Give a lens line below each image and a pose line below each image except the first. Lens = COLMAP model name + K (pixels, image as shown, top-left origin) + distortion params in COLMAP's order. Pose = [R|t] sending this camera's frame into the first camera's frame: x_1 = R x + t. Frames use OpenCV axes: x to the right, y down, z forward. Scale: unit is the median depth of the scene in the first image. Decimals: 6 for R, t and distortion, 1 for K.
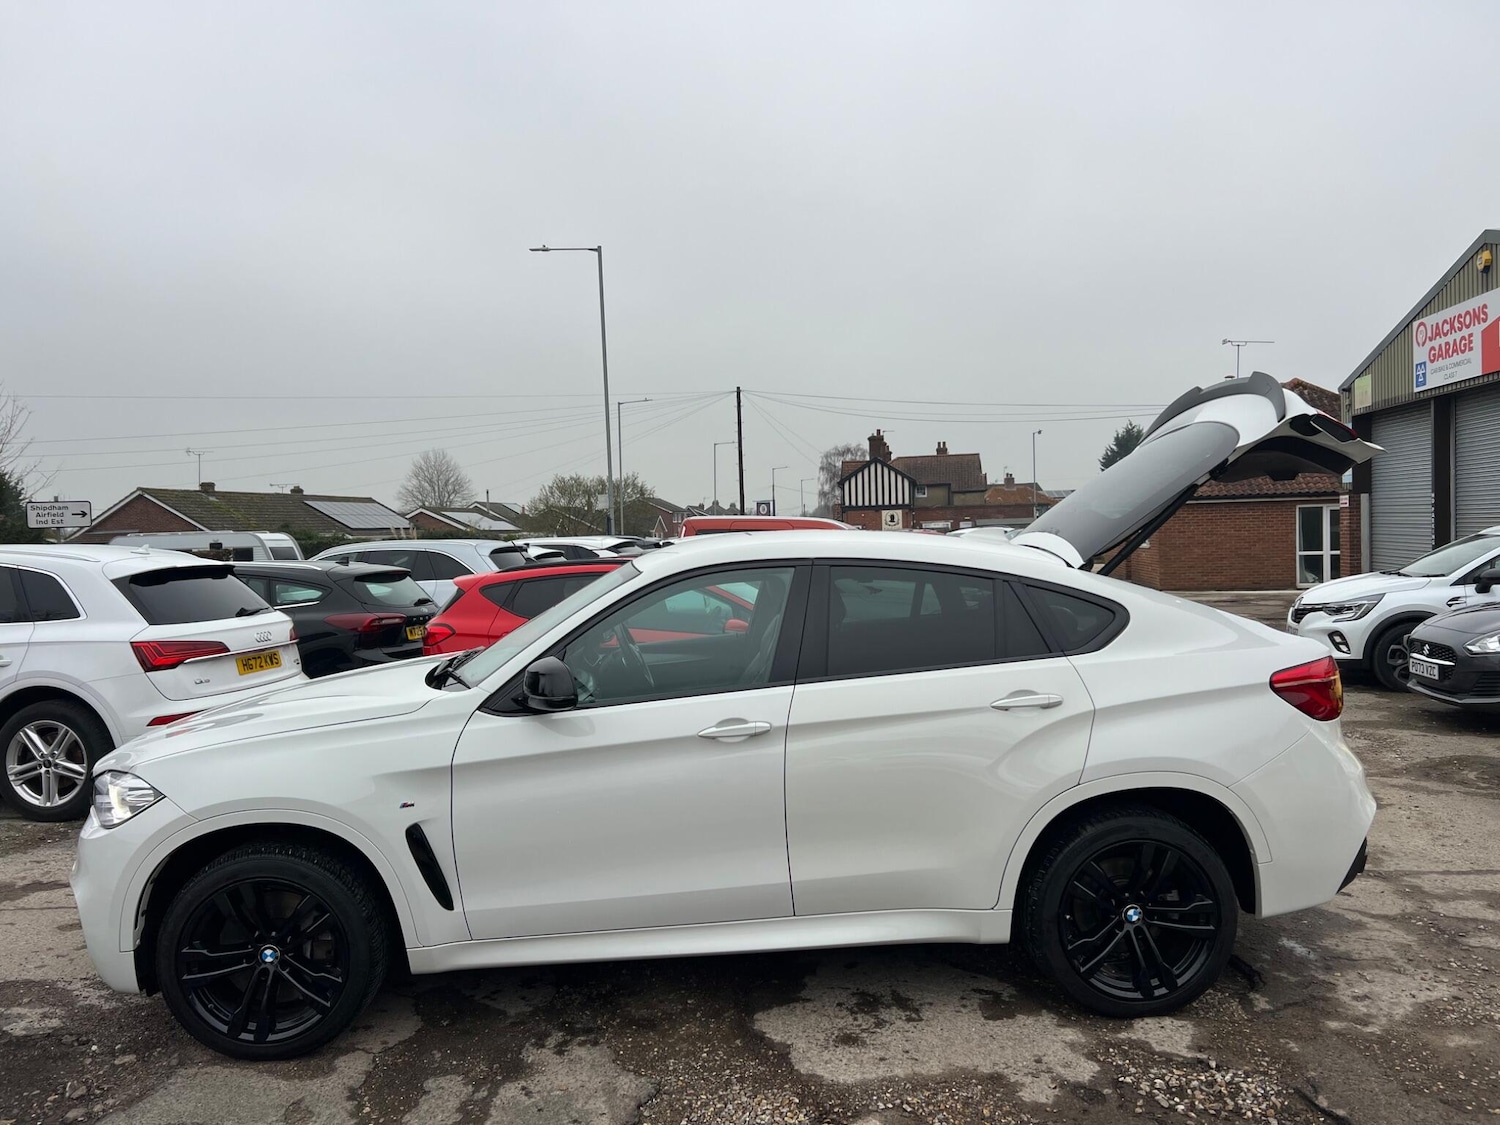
lens RADIAL K [[1127.2, 0, 758.8], [0, 1127.2, 569.4], [0, 0, 1]] dist [0.061055, -0.066272]
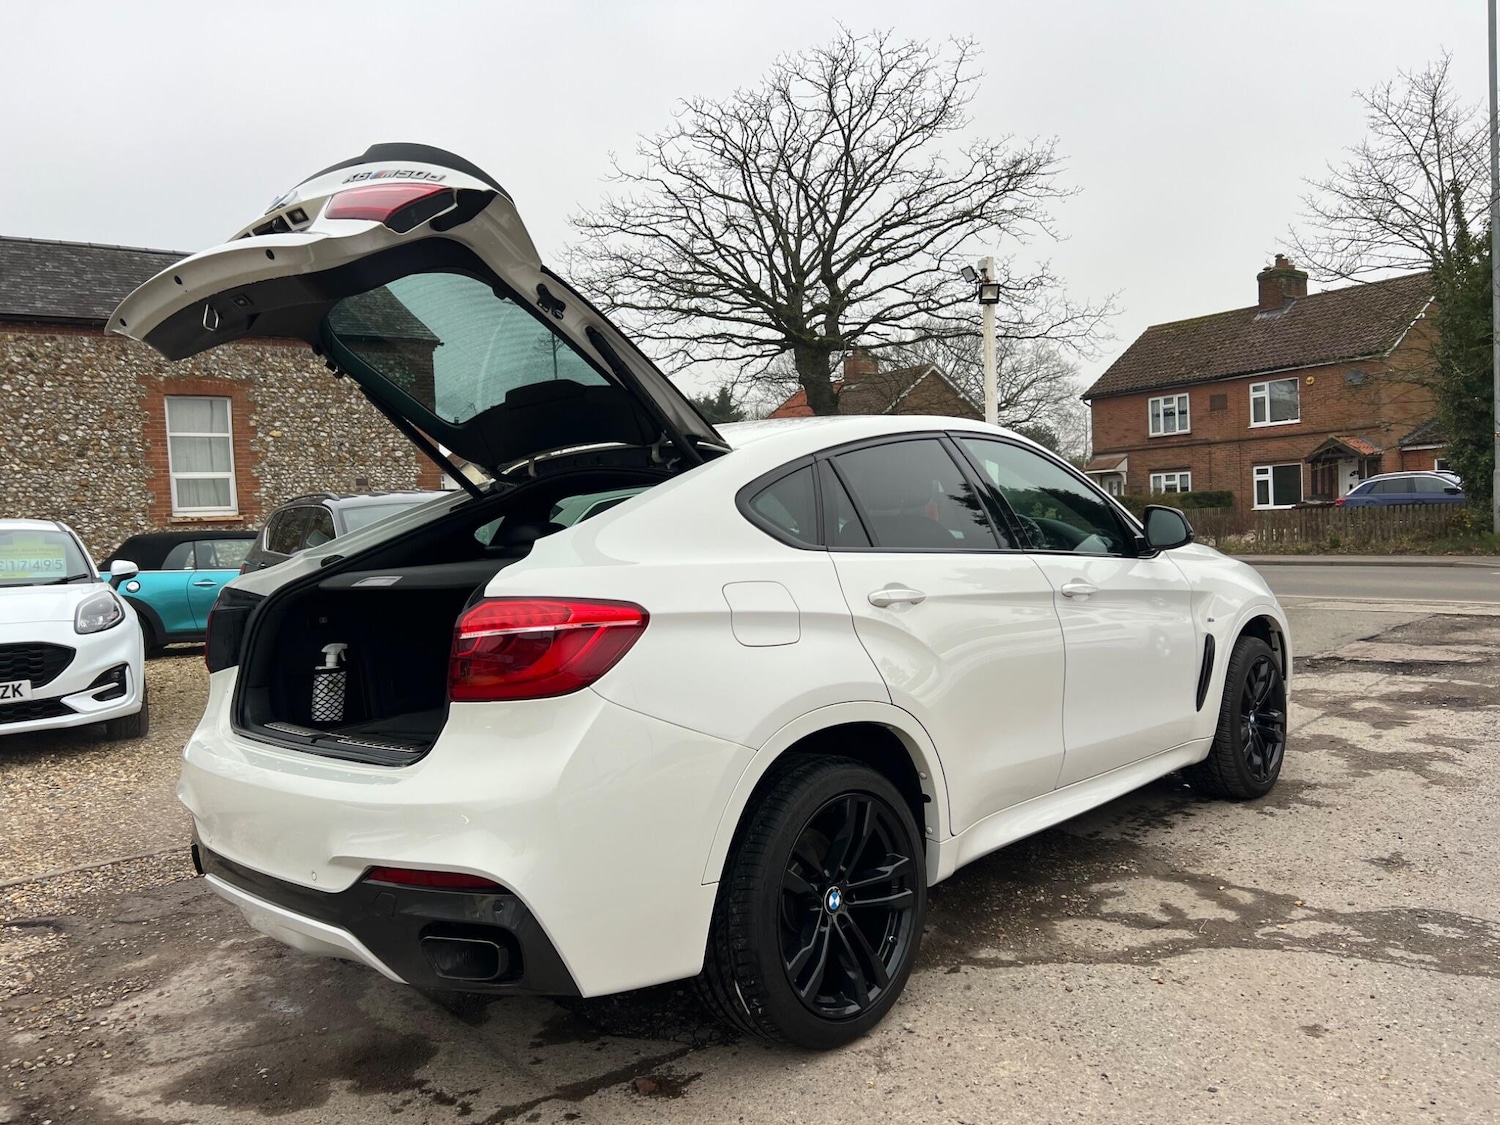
lens RADIAL K [[1127.2, 0, 748.2], [0, 1127.2, 576.5], [0, 0, 1]] dist [0.061055, -0.066272]
pose [[-0.716958, 0.099036, -0.690046, 0.801848], [0.042460, 0.994223, 0.098576, -0.003780], [0.695822, 0.041375, -0.717022, 1.873800]]
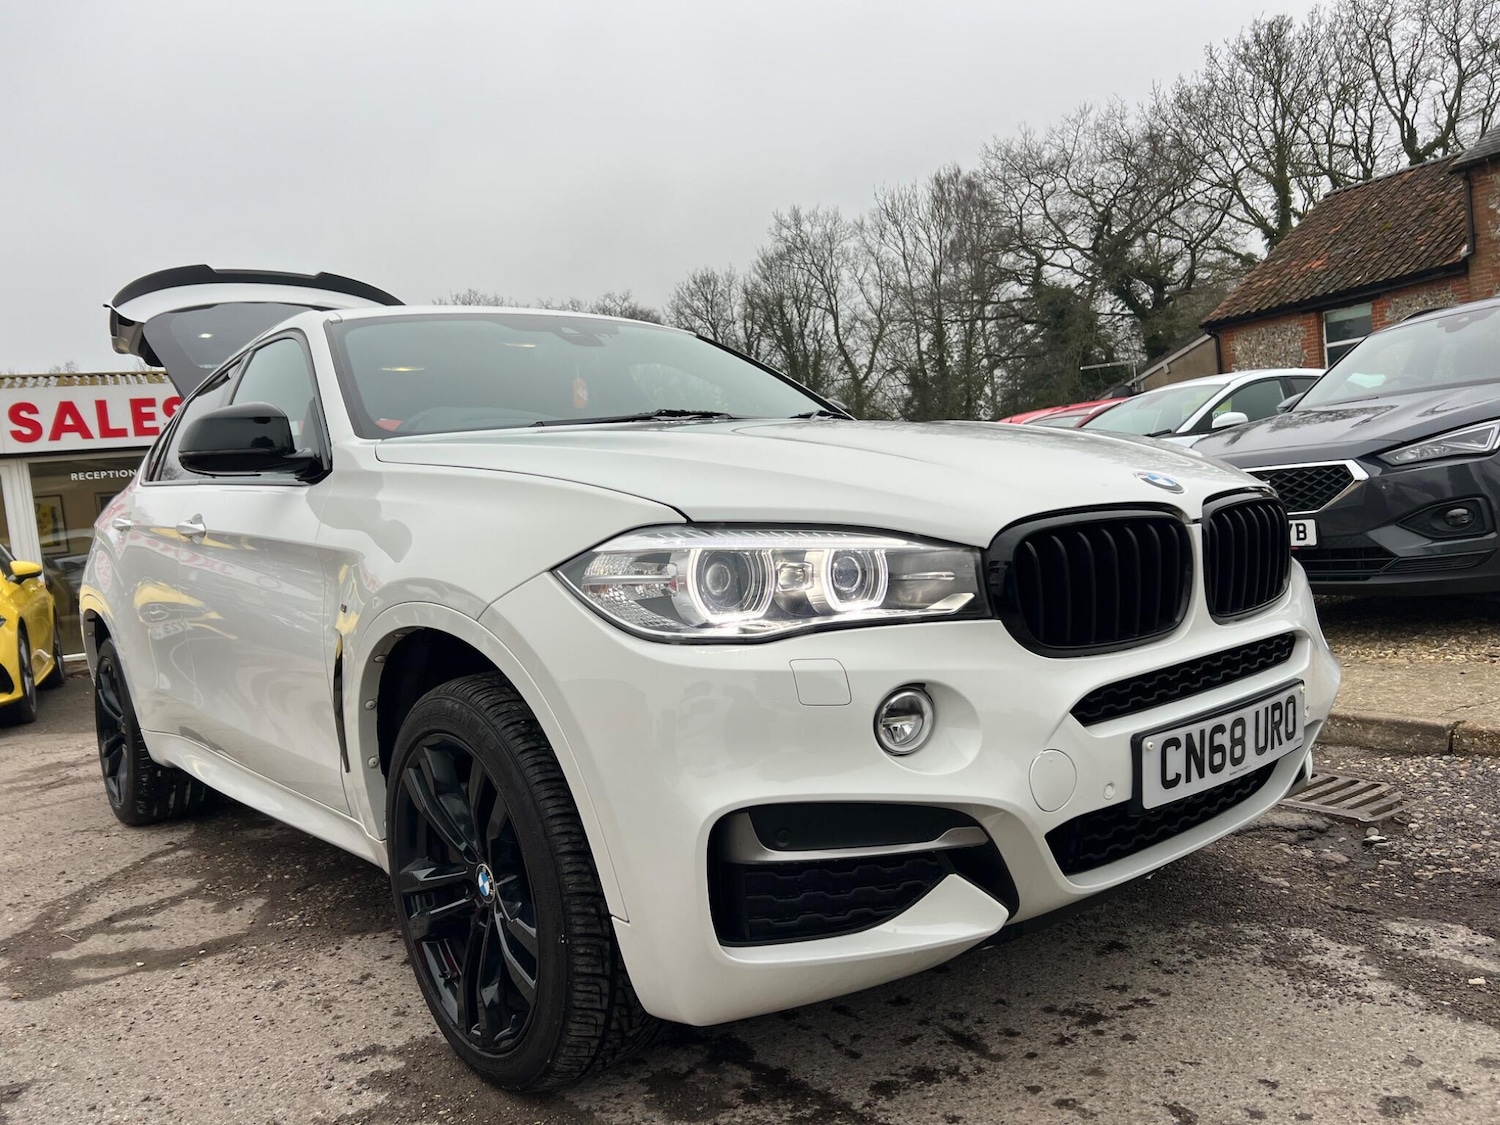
lens RADIAL K [[1127.2, 0, 756.3], [0, 1127.2, 569.5], [0, 0, 1]] dist [0.061055, -0.066272]
pose [[-0.595703, 0.038475, 0.802283, -0.886704], [0.146647, 0.987273, 0.061540, 0.145992], [-0.789704, 0.154312, -0.593764, 1.554901]]
